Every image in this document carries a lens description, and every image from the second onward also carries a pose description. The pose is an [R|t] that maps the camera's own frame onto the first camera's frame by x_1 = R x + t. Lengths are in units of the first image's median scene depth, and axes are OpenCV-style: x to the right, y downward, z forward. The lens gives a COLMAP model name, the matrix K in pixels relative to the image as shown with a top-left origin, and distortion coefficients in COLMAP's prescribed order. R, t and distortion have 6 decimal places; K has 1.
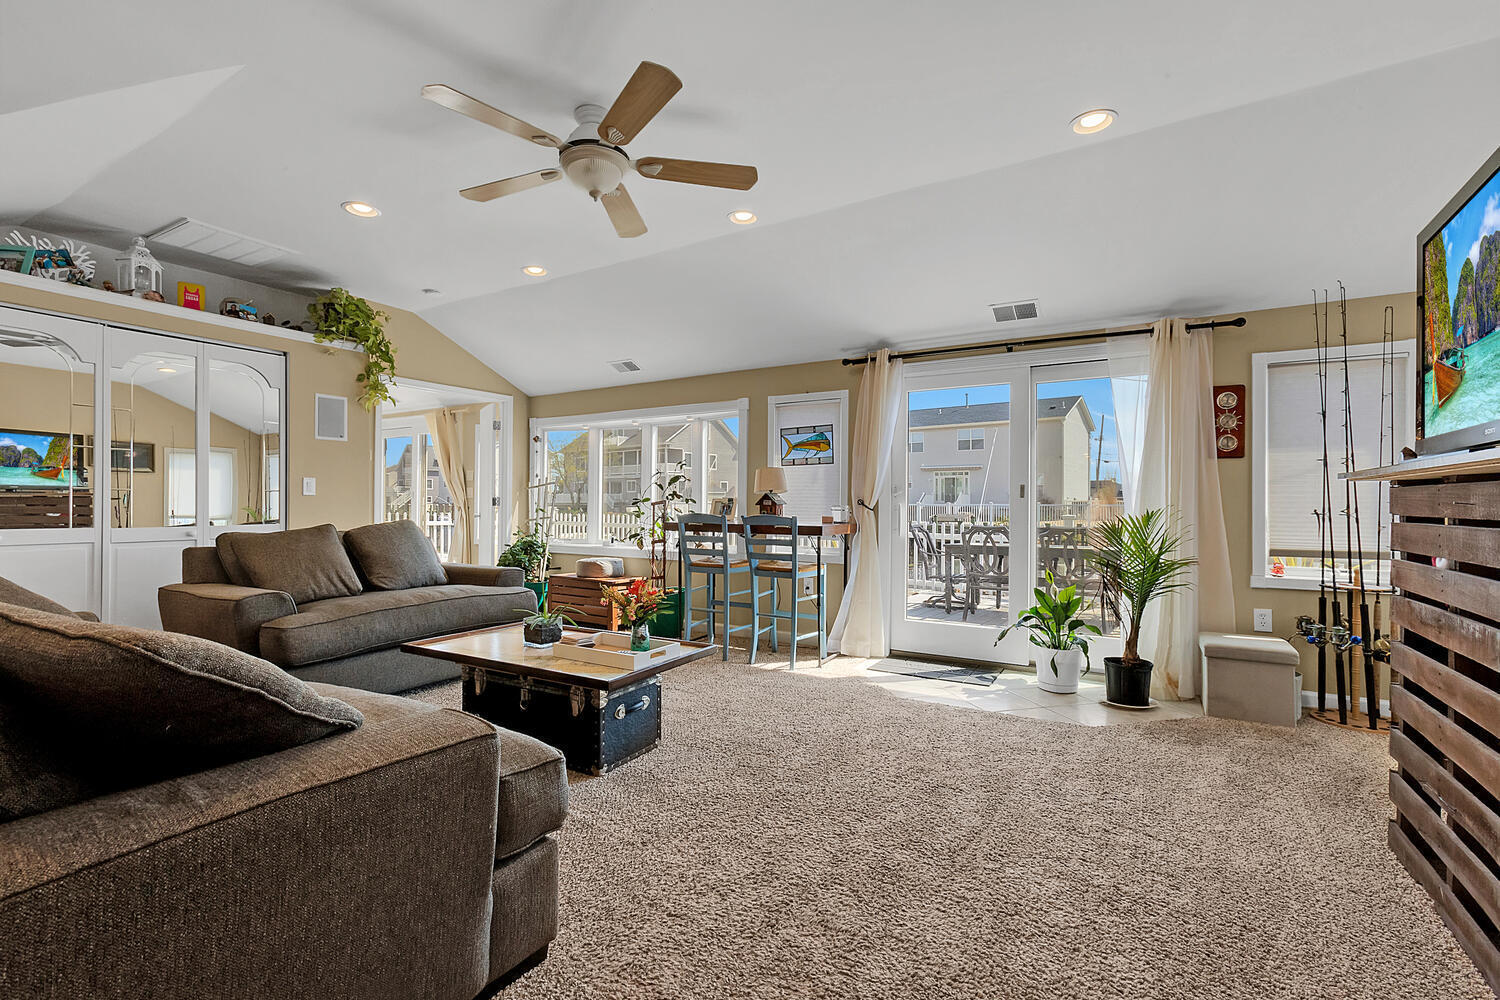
lens RADIAL K [[666.1, 0, 744.1], [0, 666.1, 498.5], [0, 0, 1]] dist [-0.006199, 0.003164]
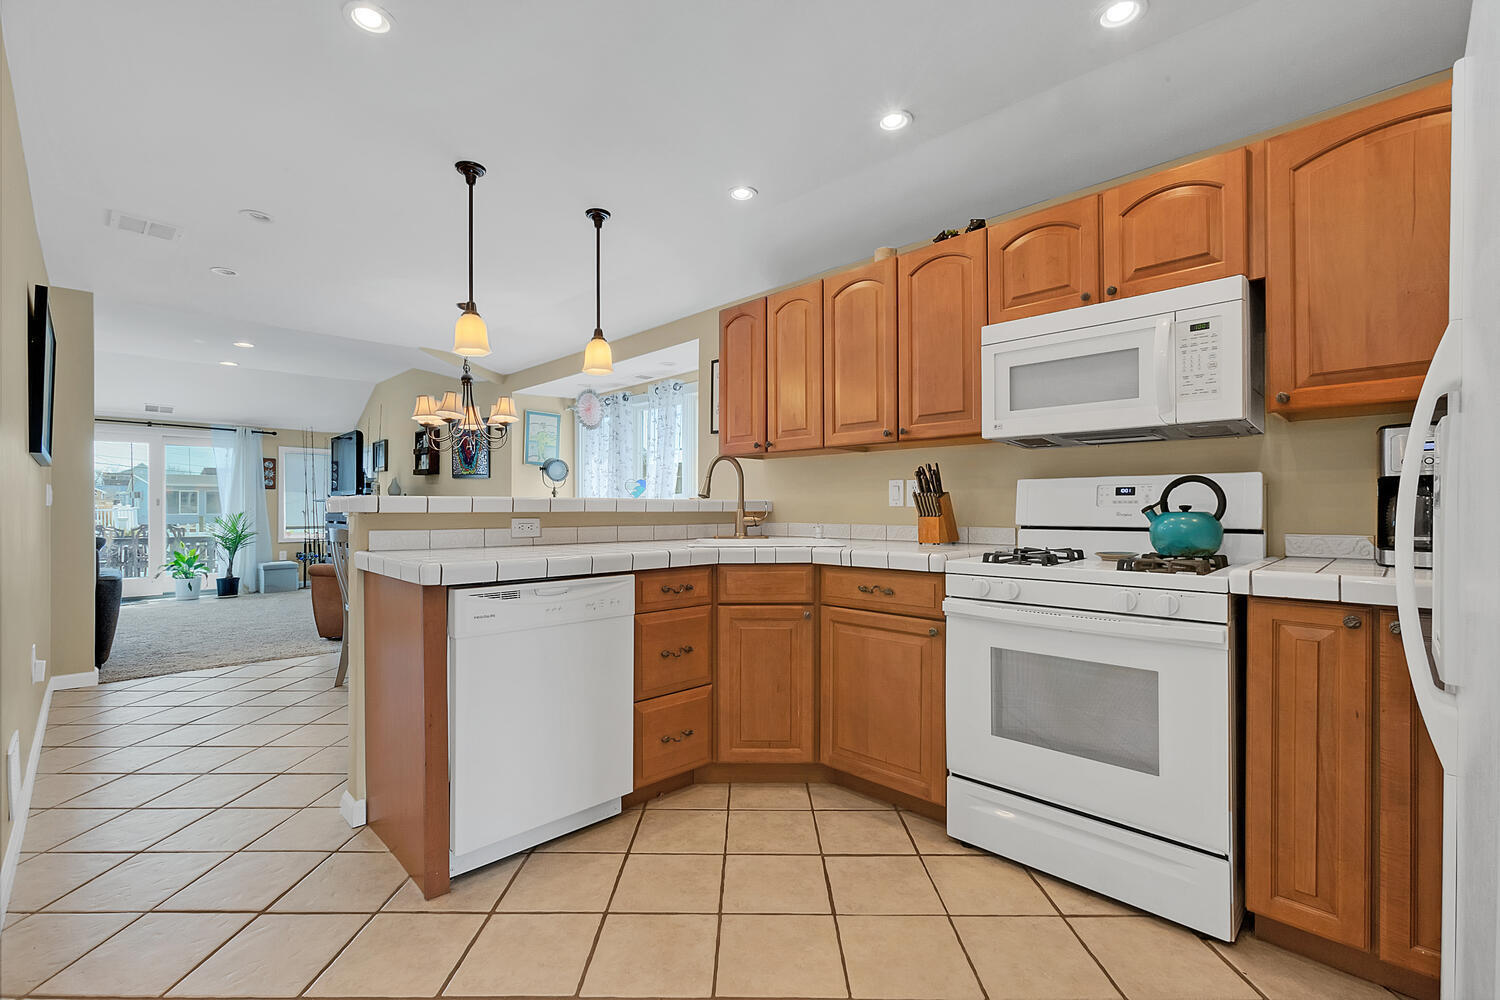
lens RADIAL K [[666.1, 0, 749.0], [0, 666.1, 507.1], [0, 0, 1]] dist [-0.006199, 0.003164]
pose [[0.250604, -0.002070, 0.968087, -1.167644], [-0.003684, 0.999988, 0.003092, -0.010567], [-0.968083, -0.004341, 0.250593, -1.284780]]
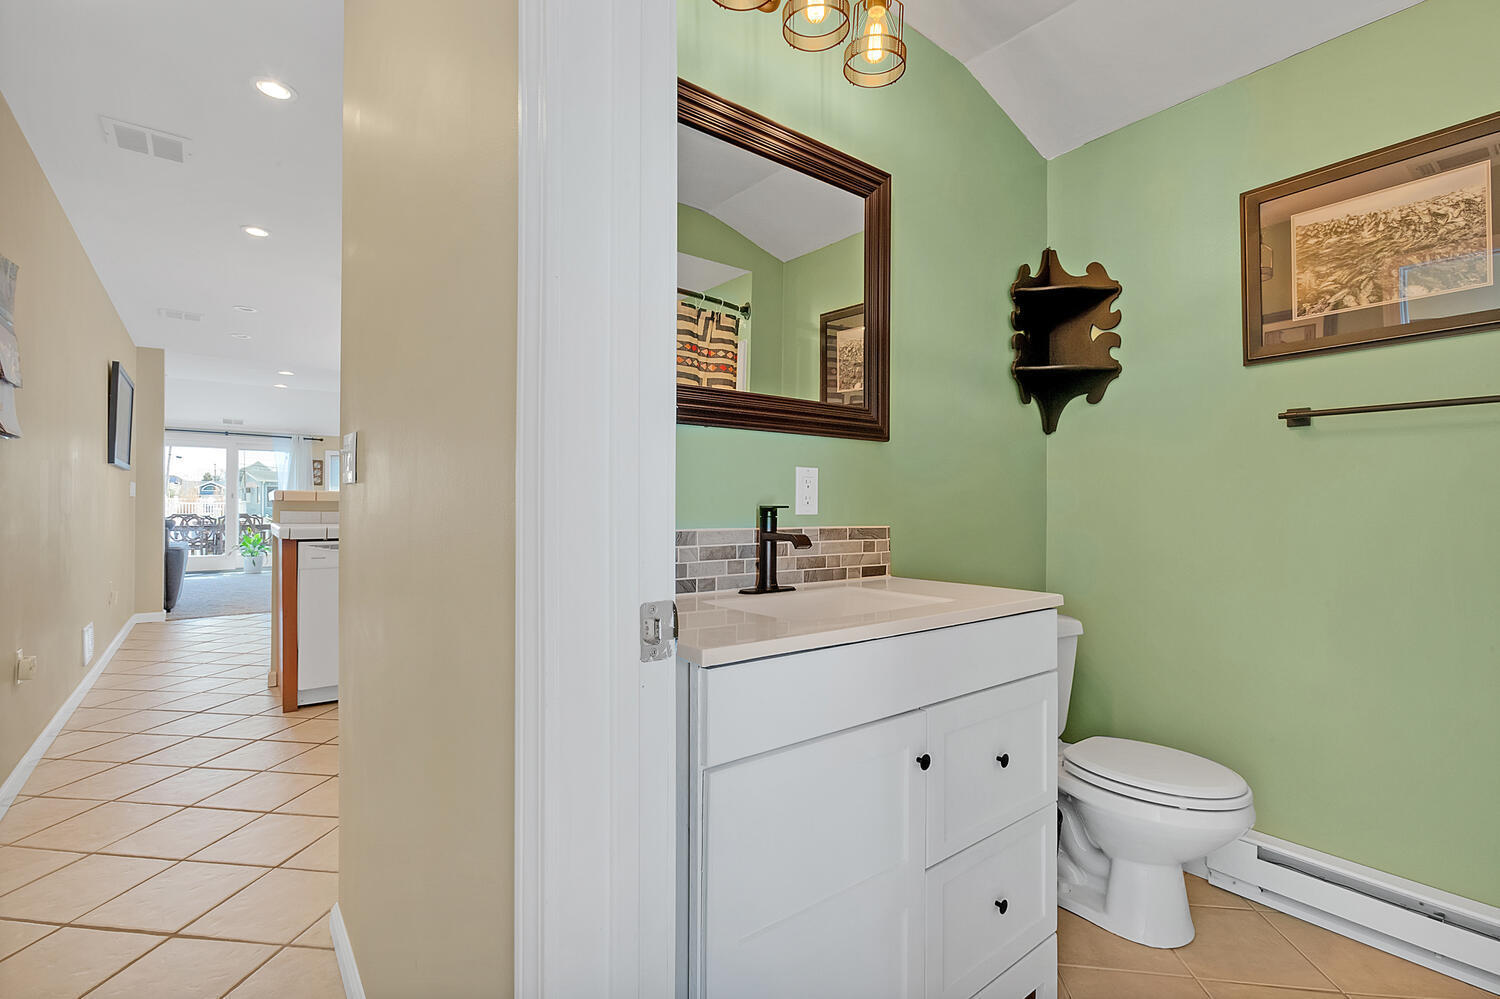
lens RADIAL K [[666.1, 0, 736.8], [0, 666.1, 500.3], [0, 0, 1]] dist [-0.006199, 0.003164]
pose [[0.360383, 0.004223, 0.932795, -1.358924], [-0.007857, 0.999968, -0.001492, -0.005593], [-0.932771, -0.006791, 0.360405, -1.808803]]
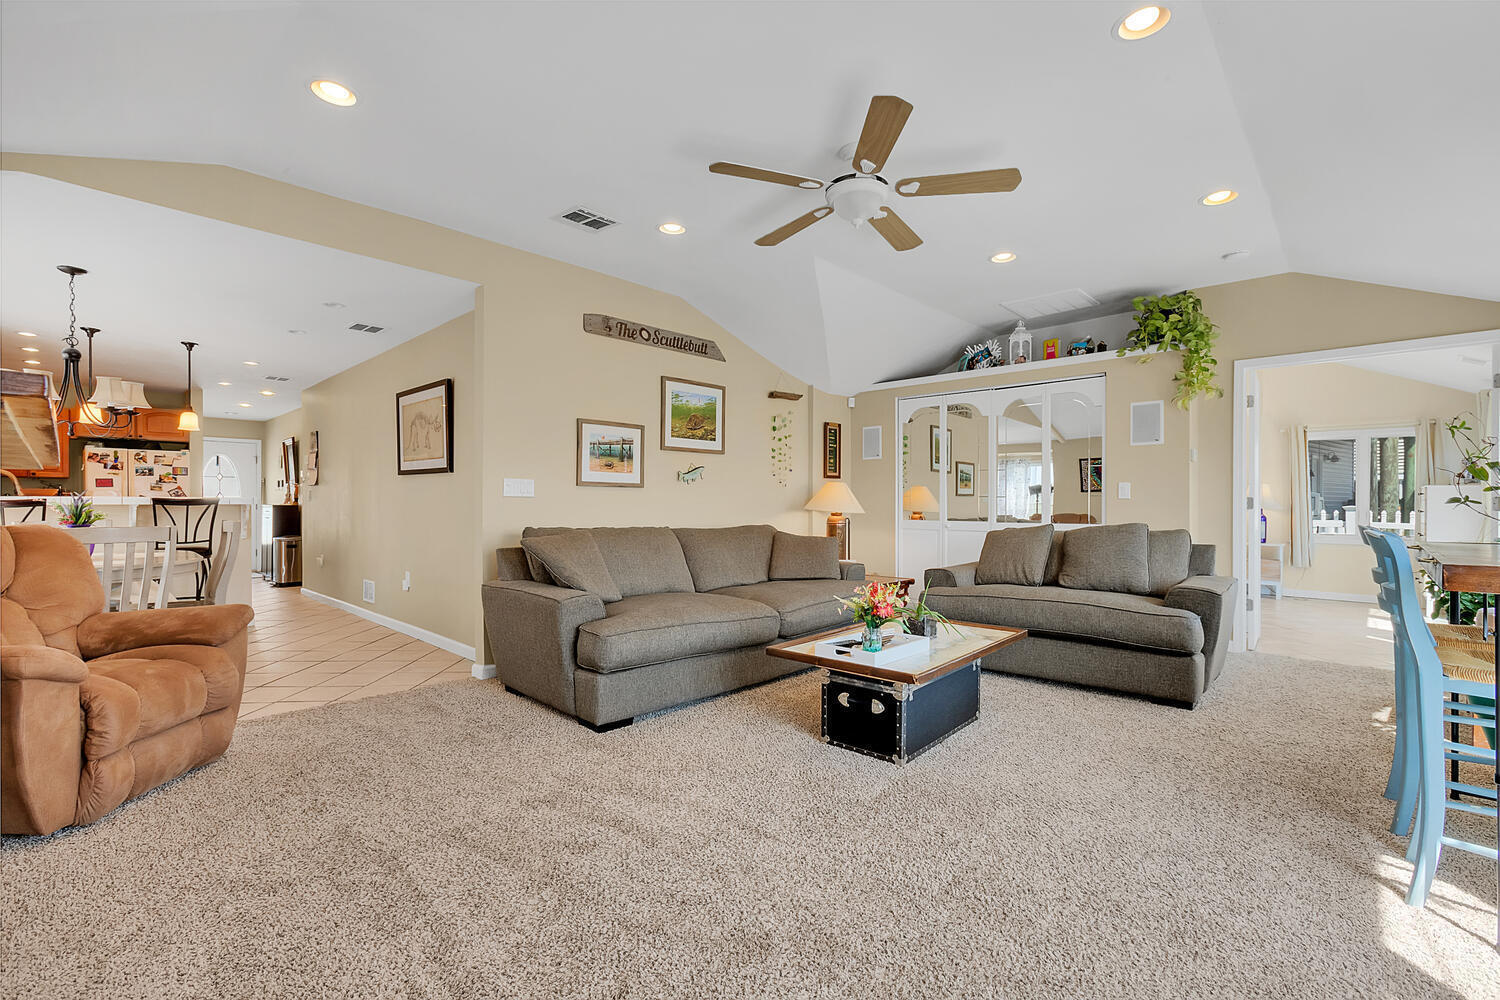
lens RADIAL K [[666.1, 0, 751.9], [0, 666.1, 501.2], [0, 0, 1]] dist [-0.006199, 0.003164]
pose [[-0.216439, -0.011452, -0.976229, 0.628162], [0.006430, 0.999893, -0.013155, 0.011165], [0.976275, -0.009124, -0.216342, 0.763904]]
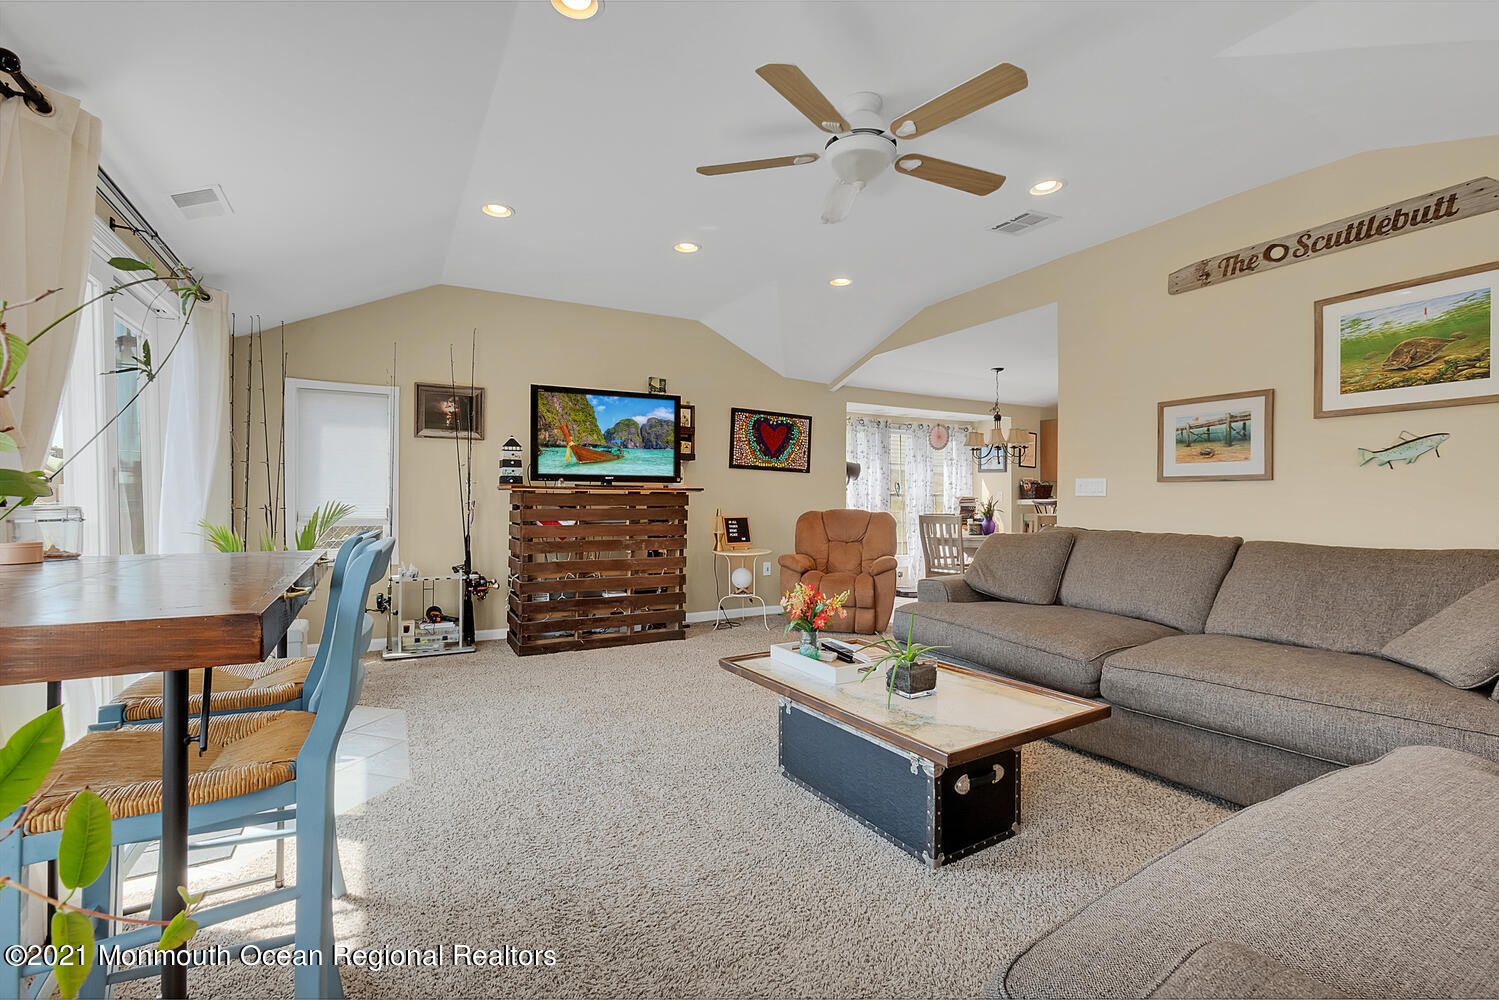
lens RADIAL K [[665.6, 0, 742.3], [0, 665.6, 500.7], [0, 0, 1]] dist [-0.006199, 0.003164]
pose [[-0.861747, -0.007837, 0.507277, -0.438997], [-0.012698, 0.999901, -0.006122, 0.007974], [-0.507179, -0.011717, -0.861761, 1.393780]]
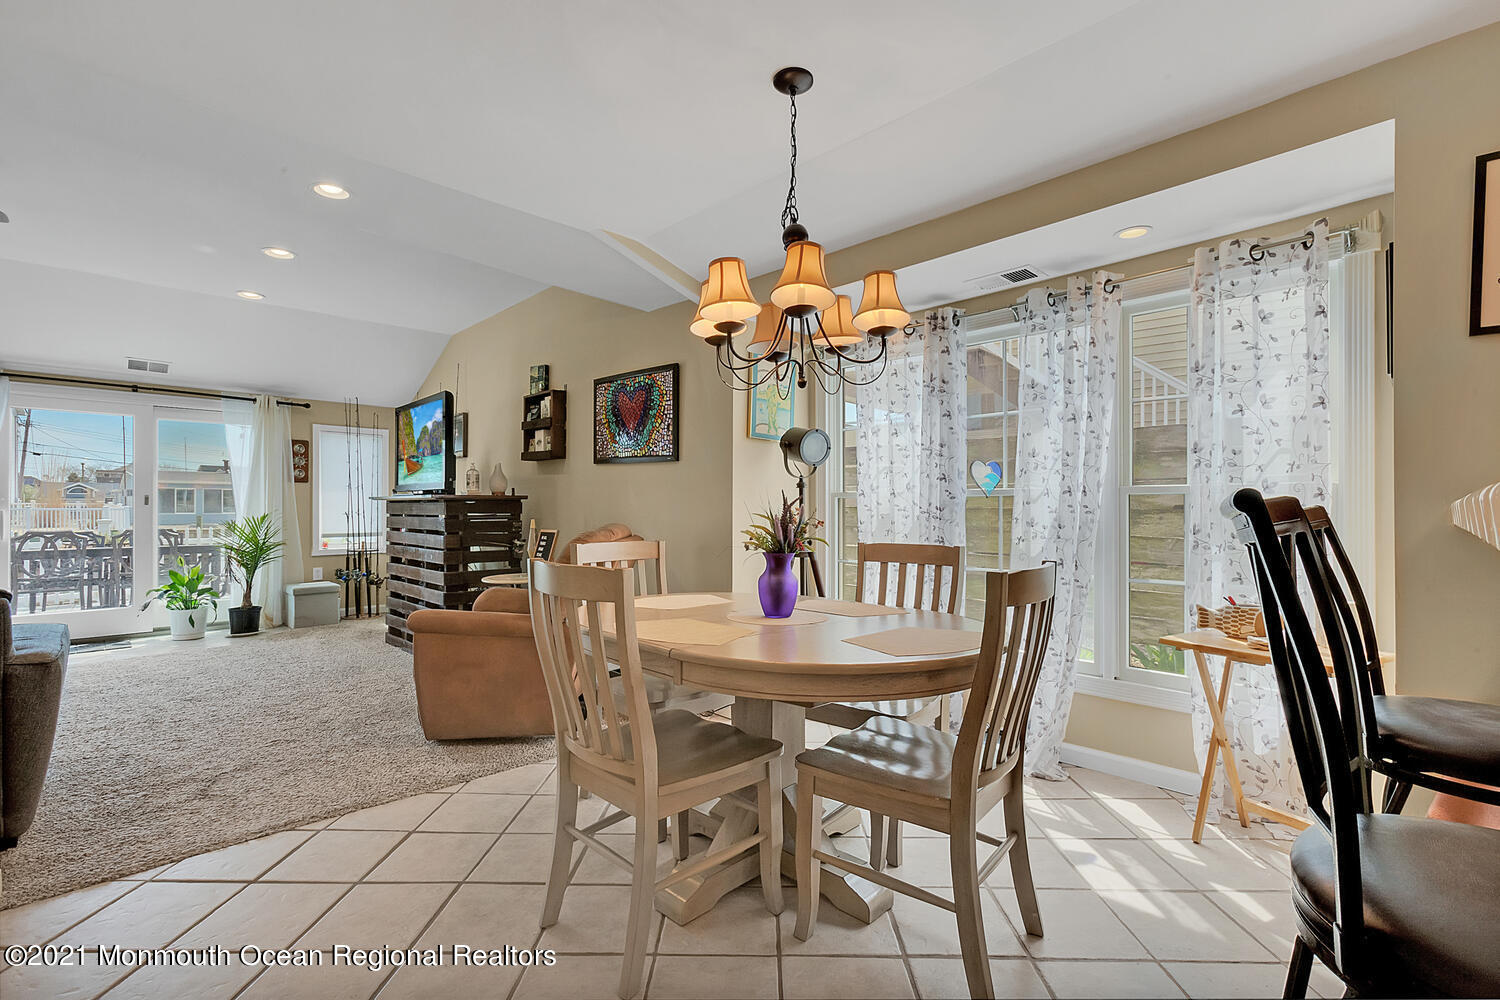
lens RADIAL K [[666.1, 0, 742.7], [0, 666.1, 505.0], [0, 0, 1]] dist [-0.006199, 0.003164]
pose [[0.250884, -0.000547, 0.968017, -0.670260], [-0.004617, 0.999988, 0.001762, -0.010748], [-0.968006, -0.004912, 0.250878, -0.560354]]
